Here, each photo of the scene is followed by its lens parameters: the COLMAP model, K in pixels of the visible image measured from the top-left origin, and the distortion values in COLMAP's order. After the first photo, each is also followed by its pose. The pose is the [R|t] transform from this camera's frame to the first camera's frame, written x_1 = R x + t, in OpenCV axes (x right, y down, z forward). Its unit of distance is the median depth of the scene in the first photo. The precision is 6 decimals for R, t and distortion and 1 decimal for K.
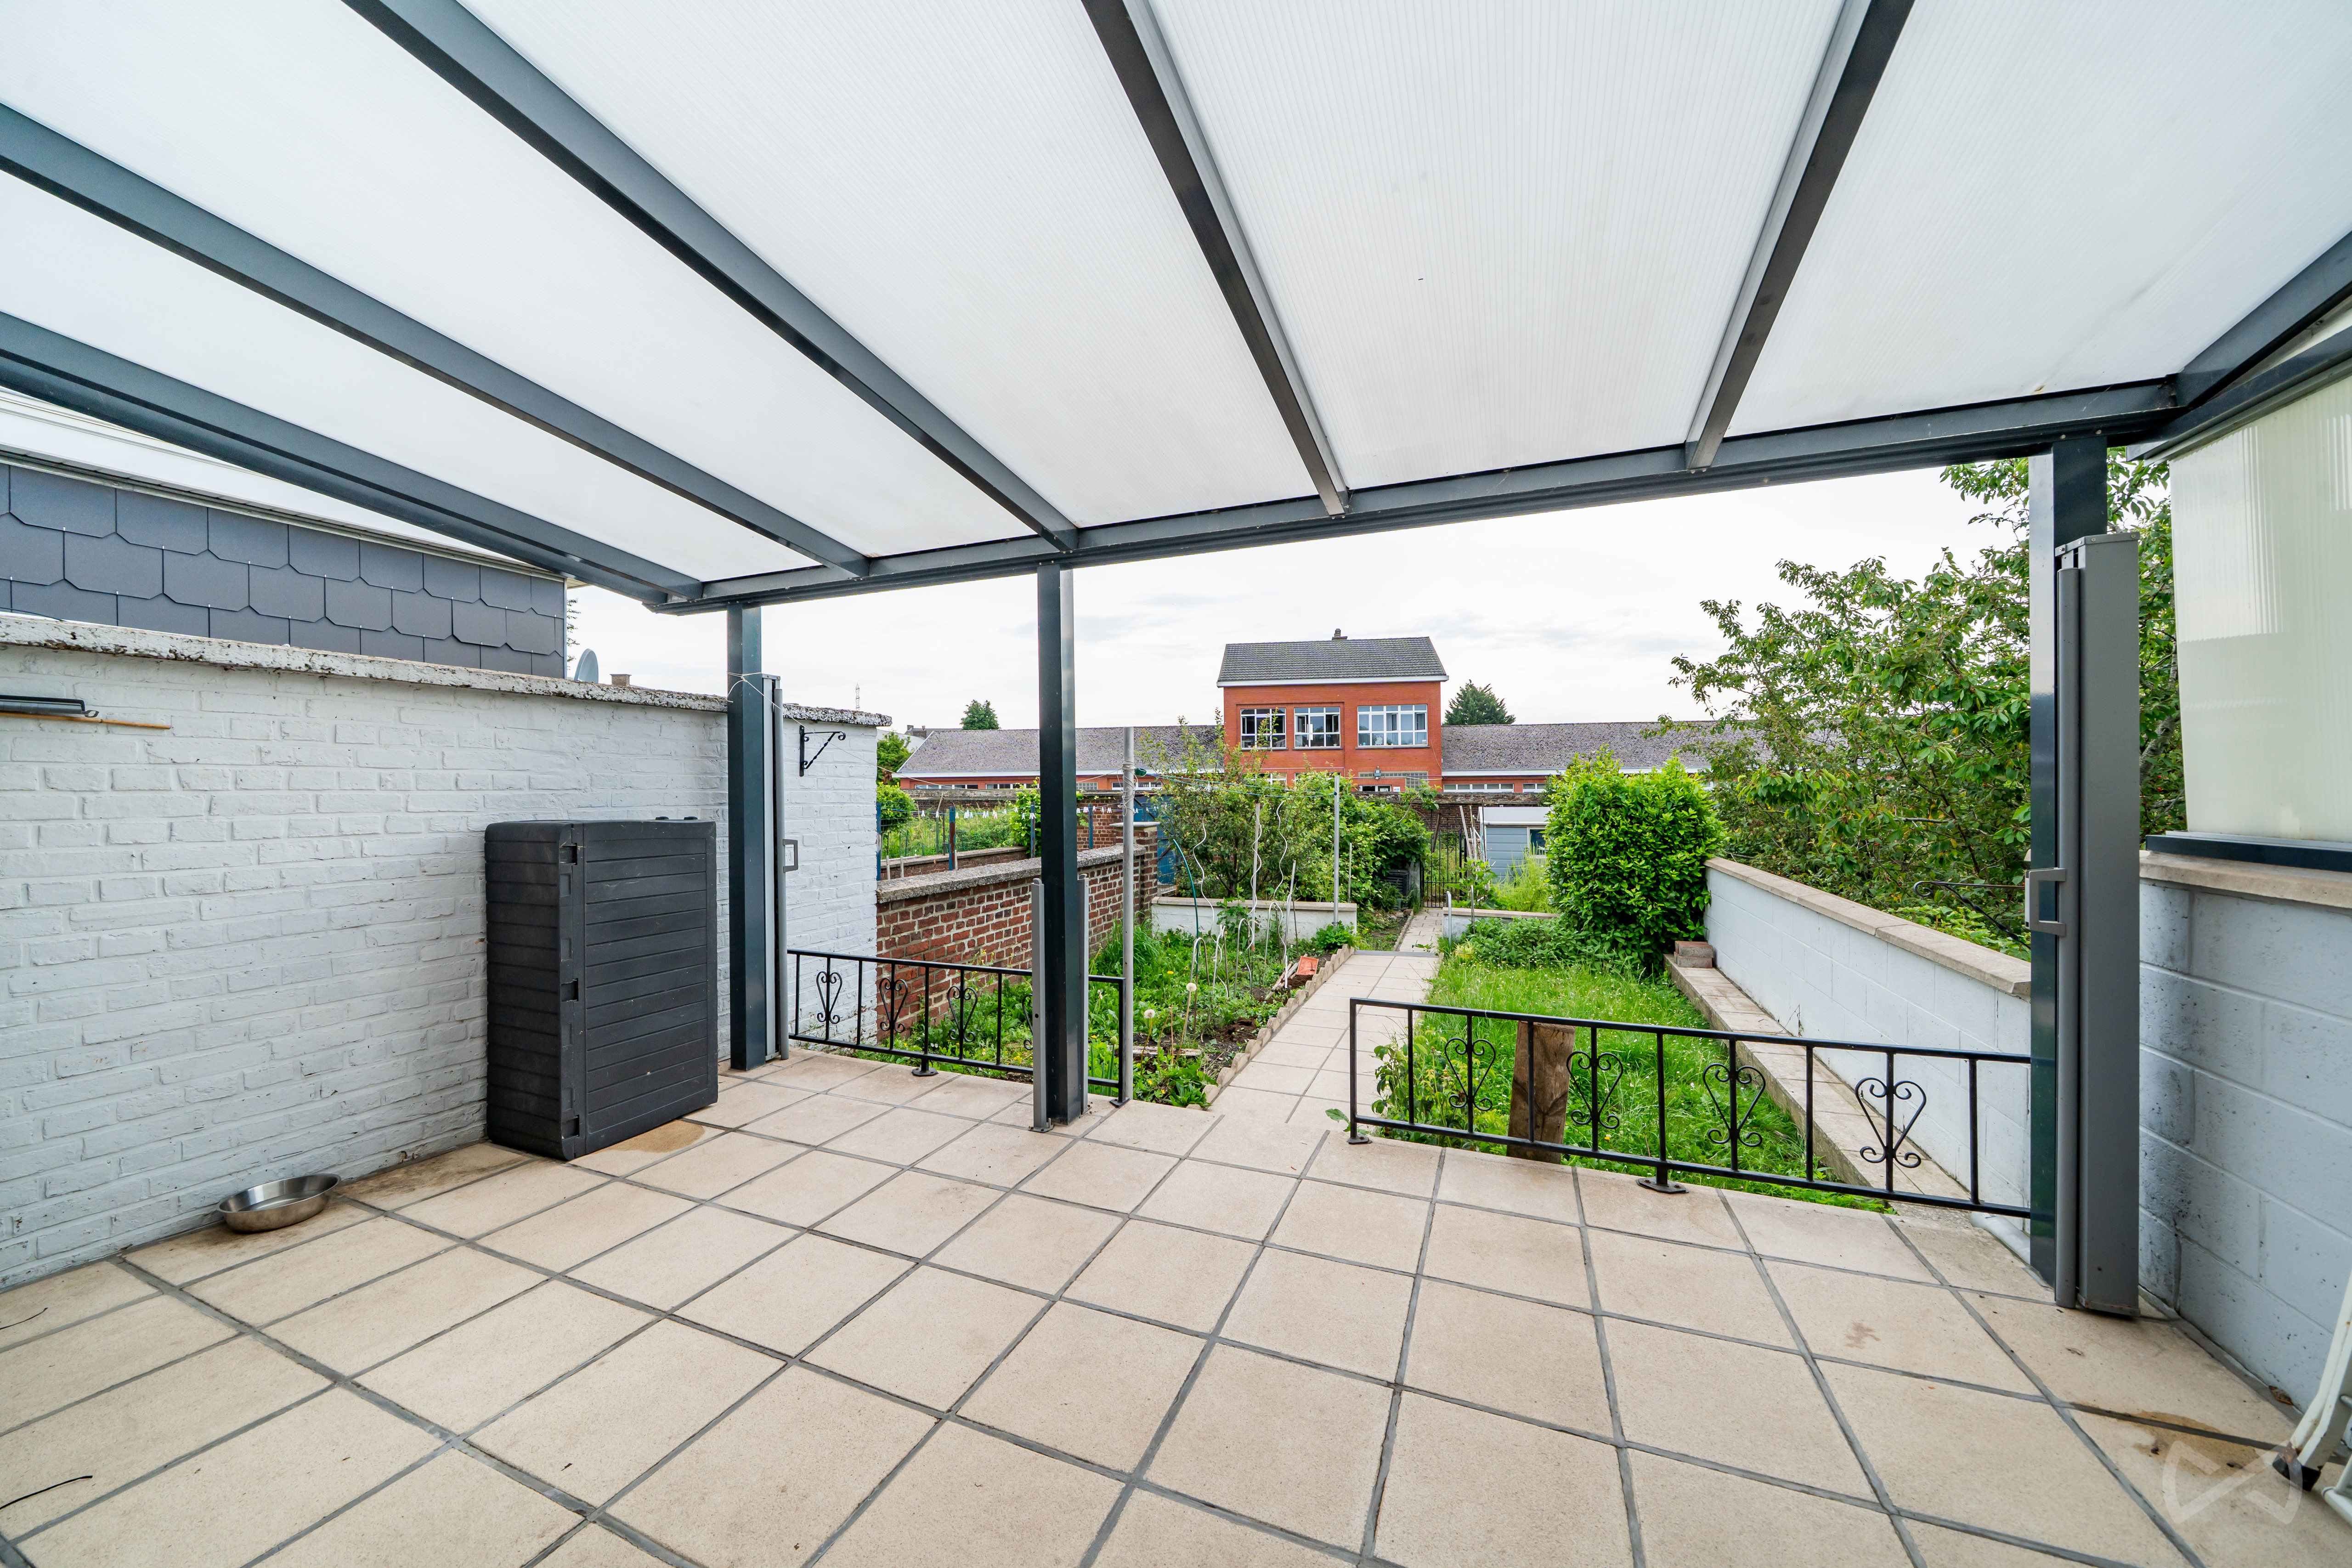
lens RADIAL K [[808.9, 0, 1190.4], [0, 808.9, 794.6], [0, 0, 1]] dist [-0.000715, 0.000011]
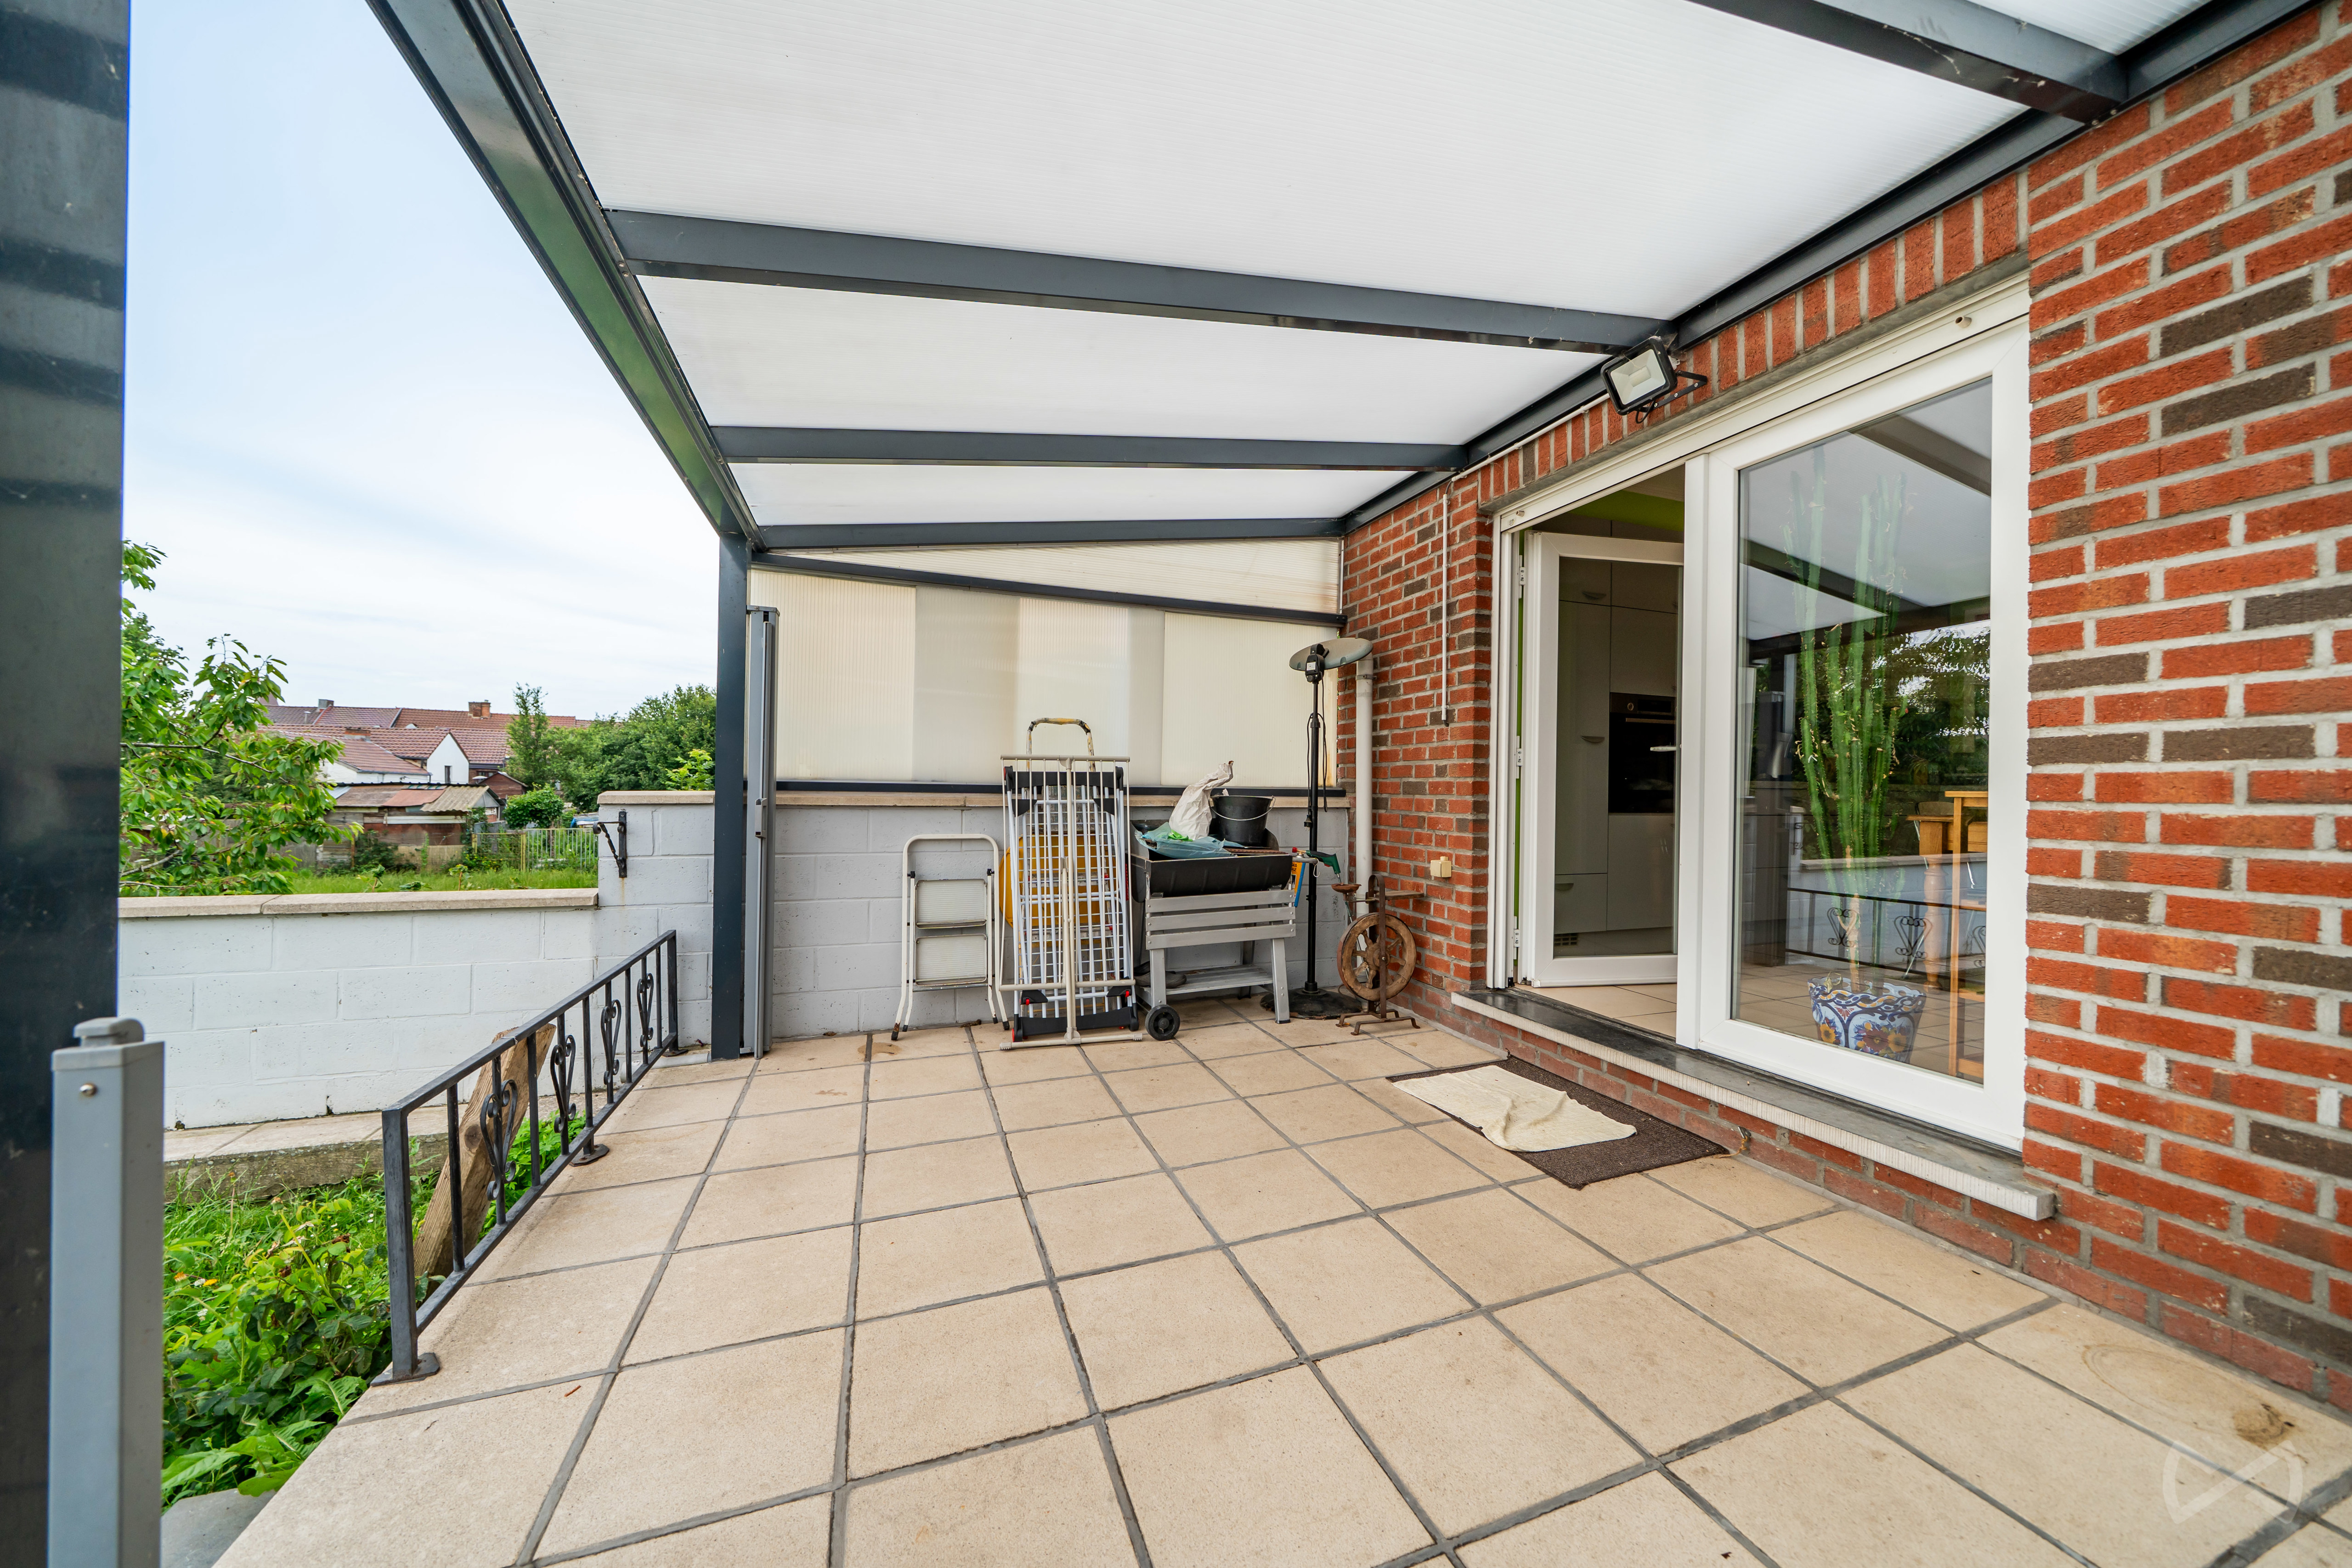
lens RADIAL K [[808.8, 0, 1192.5], [0, 808.8, 795.1], [0, 0, 1]] dist [-0.000715, 0.000011]
pose [[-0.673746, -0.000864, 0.738962, -0.860234], [-0.001187, 0.999999, 0.000088, 0.091857], [-0.738962, -0.000818, -0.673747, 1.636259]]
